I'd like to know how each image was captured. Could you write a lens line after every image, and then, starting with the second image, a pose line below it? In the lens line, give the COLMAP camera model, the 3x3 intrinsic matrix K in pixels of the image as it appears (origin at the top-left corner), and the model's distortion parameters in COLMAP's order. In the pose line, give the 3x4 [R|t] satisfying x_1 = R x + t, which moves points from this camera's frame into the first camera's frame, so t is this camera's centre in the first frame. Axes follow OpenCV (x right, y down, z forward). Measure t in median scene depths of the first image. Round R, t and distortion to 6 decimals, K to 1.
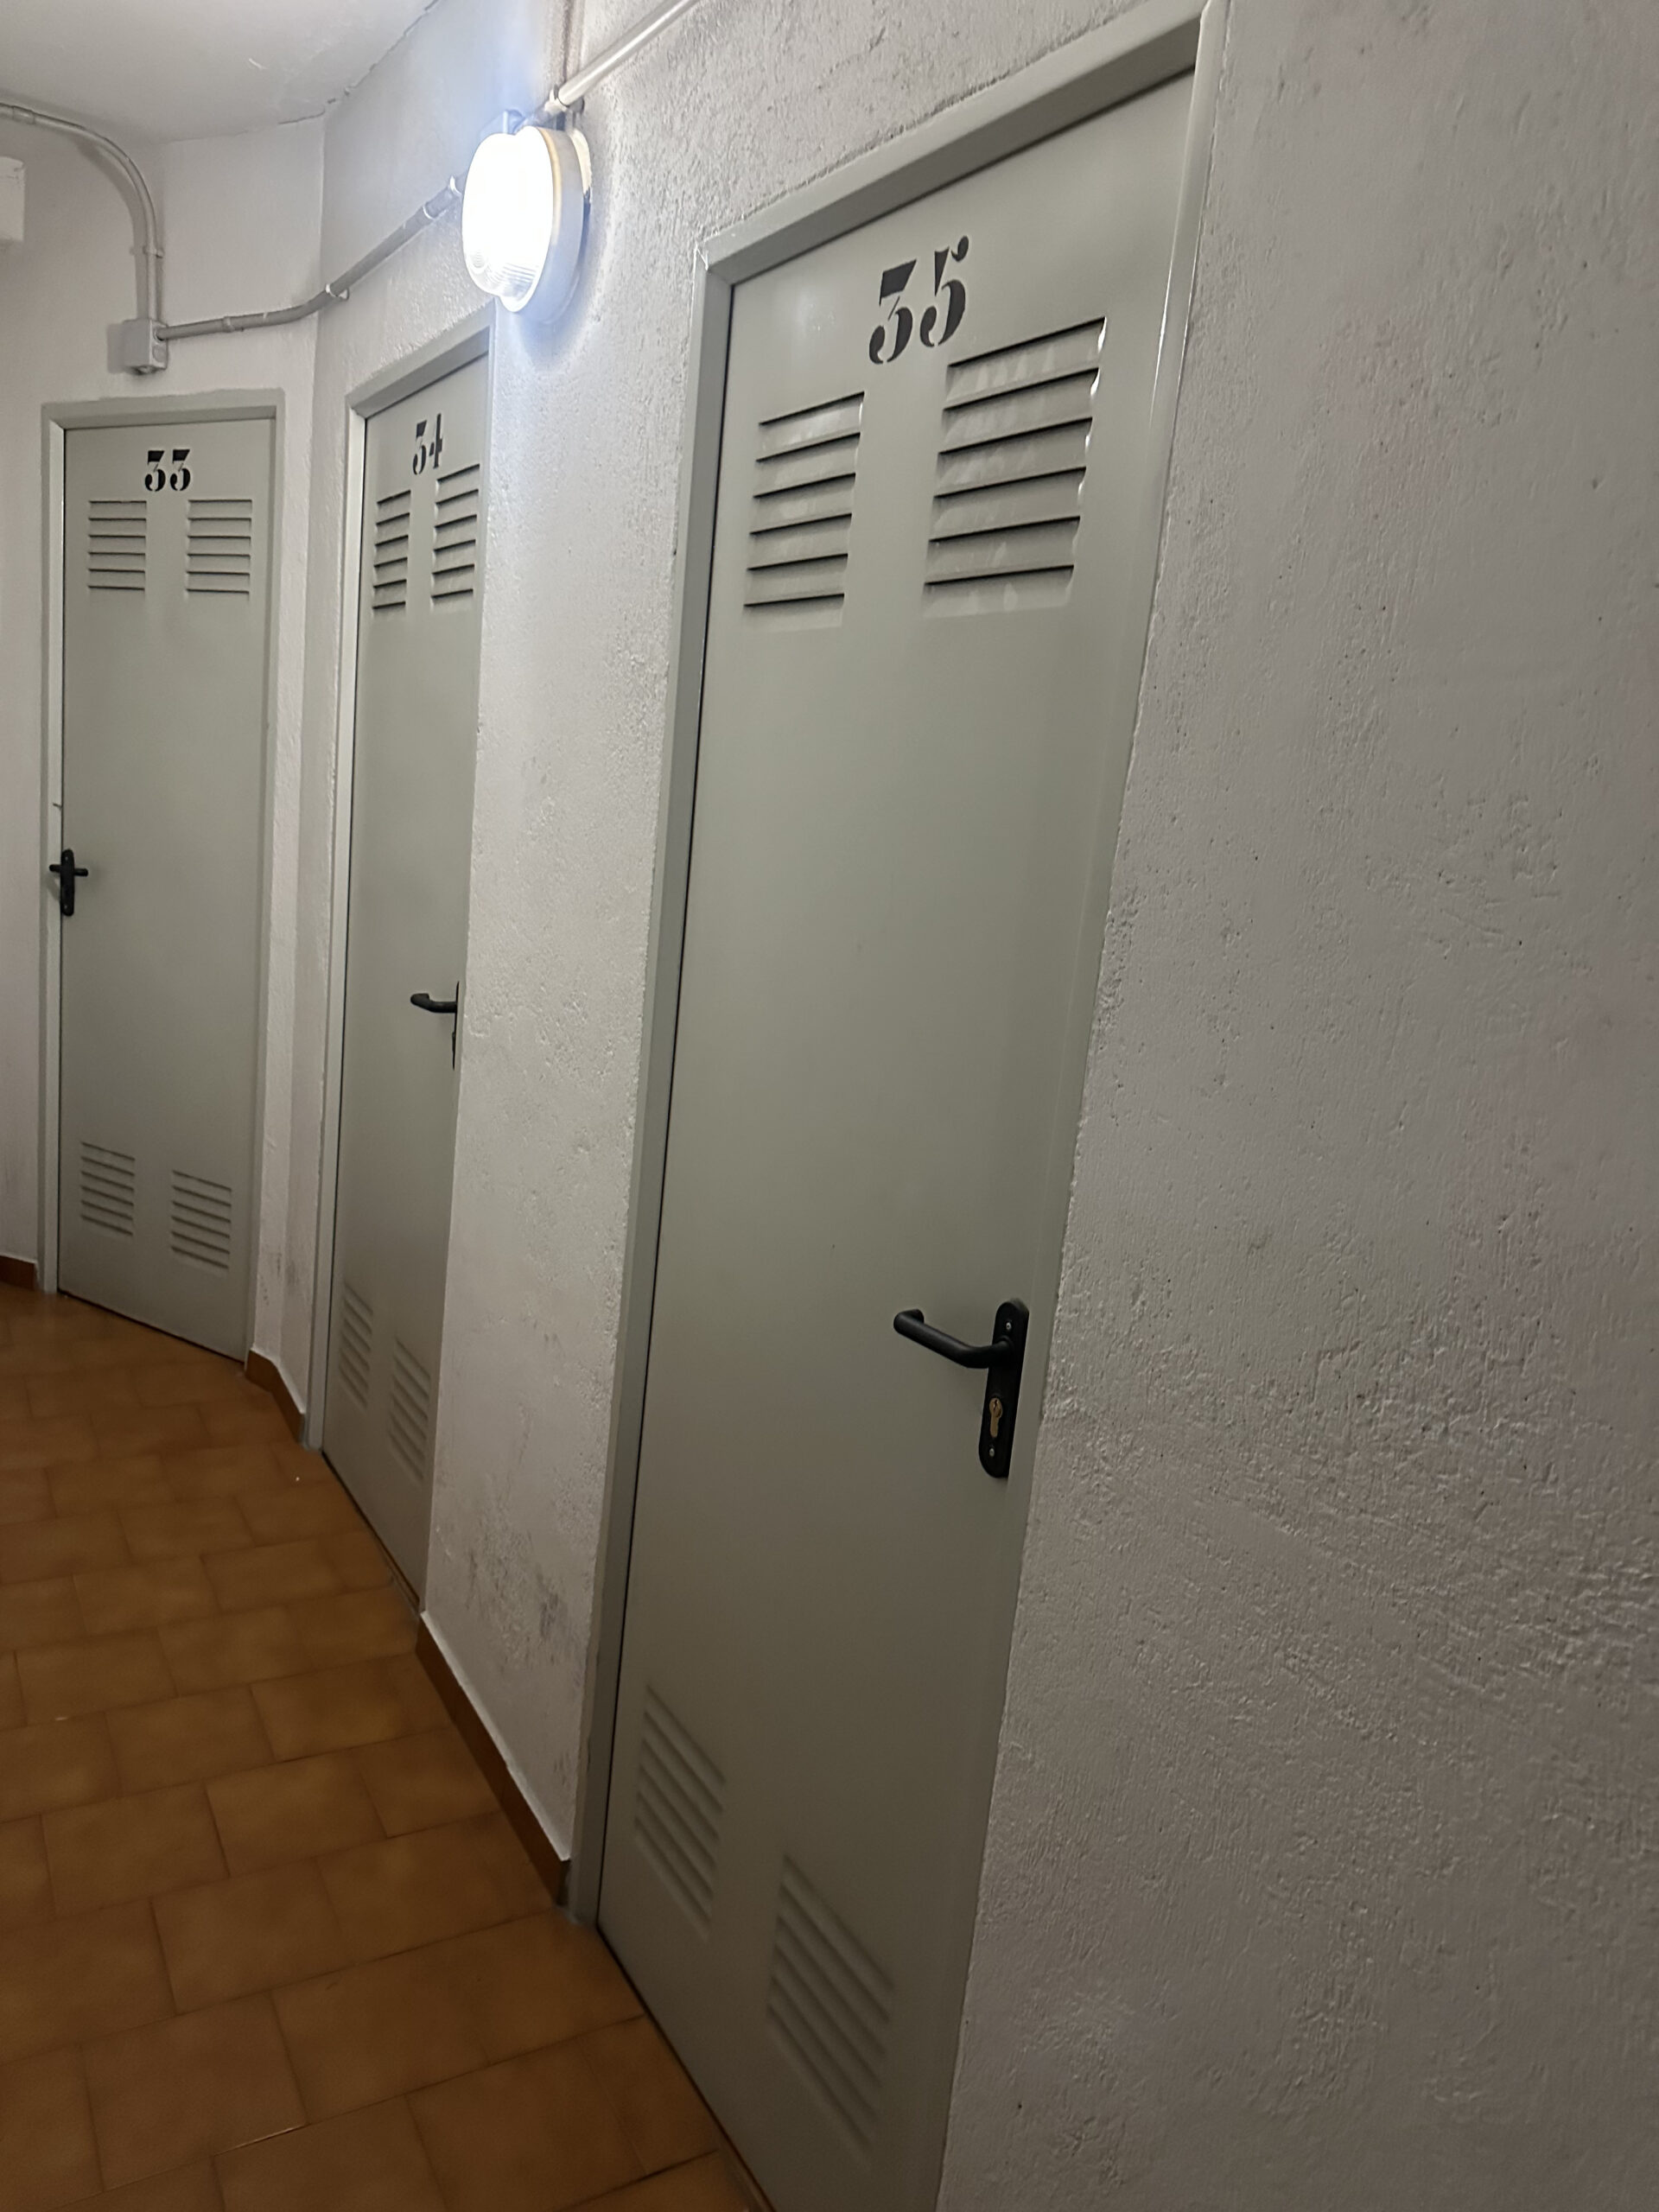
lens RADIAL K [[1523.7, 0, 831.2], [0, 1523.7, 1050.7], [0, 0, 1]] dist [0.025616, -0.049070]
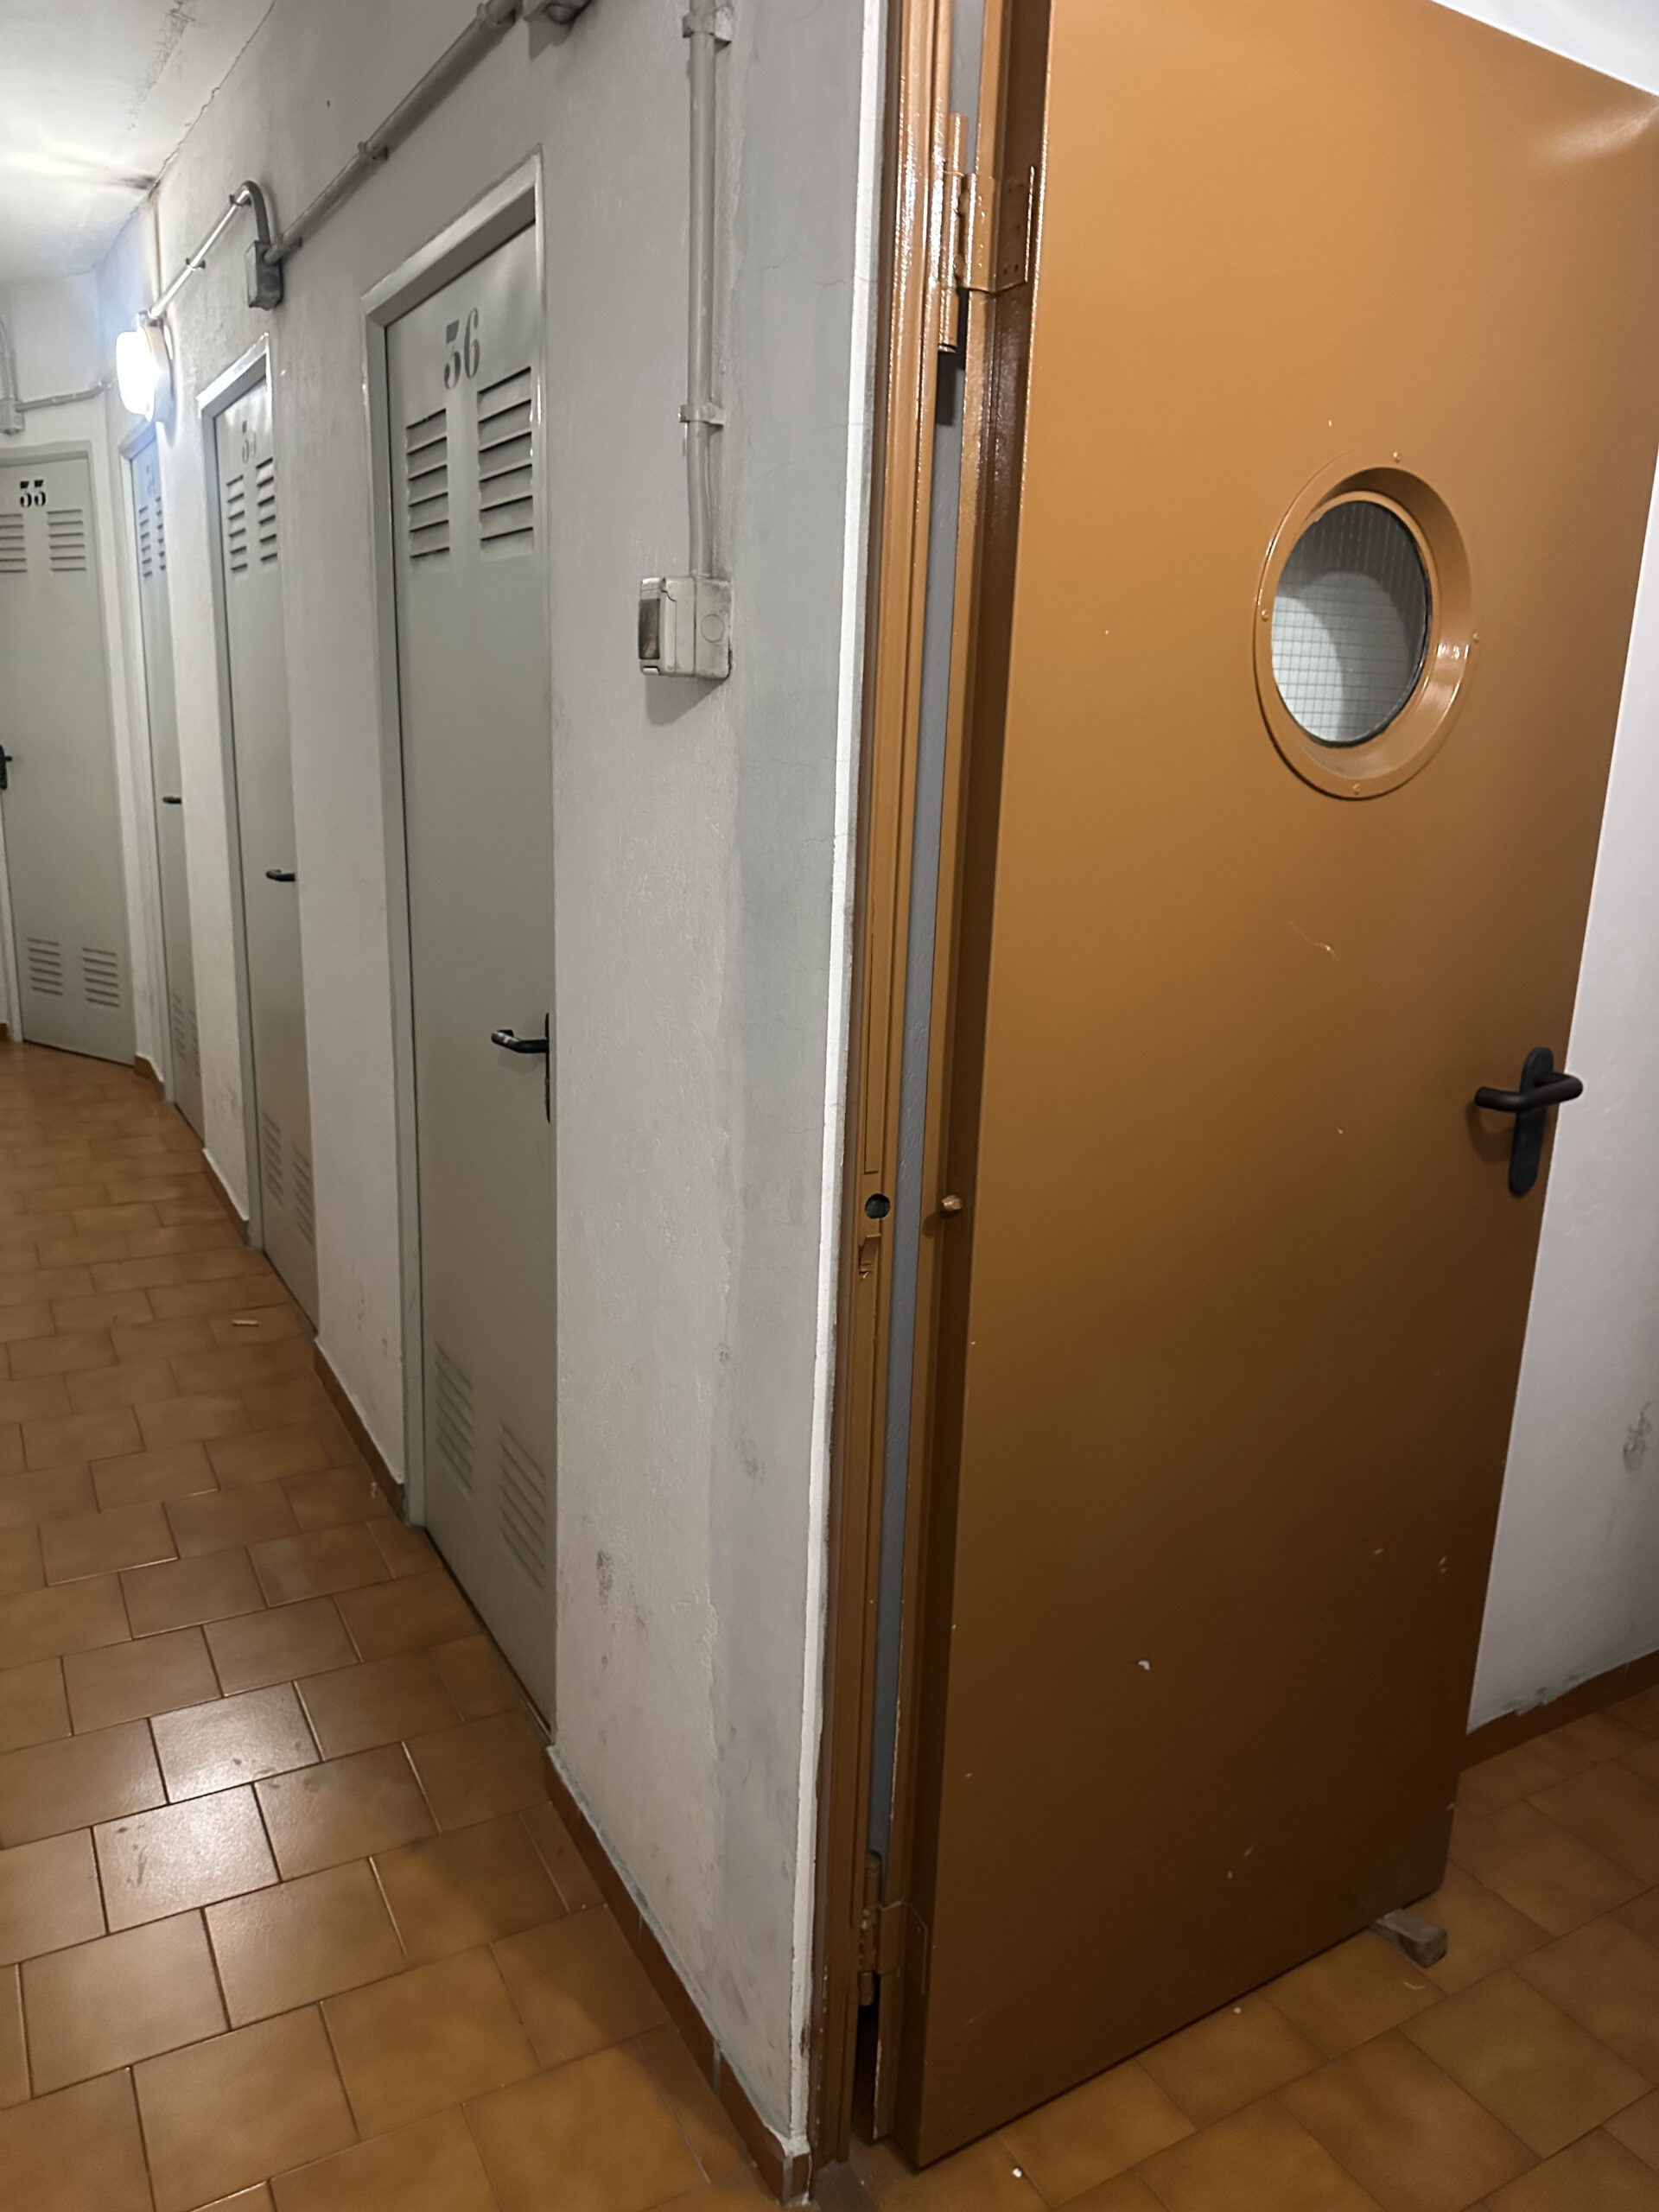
lens RADIAL K [[1557.6, 0, 829.5], [0, 1557.6, 1106.0], [0, 0, 1]] dist [0.101161, -0.144241]
pose [[0.997357, -0.045137, -0.056930, 0.455700], [0.049059, 0.996377, 0.069471, 0.178889], [0.053588, -0.072081, 0.995958, -0.637371]]
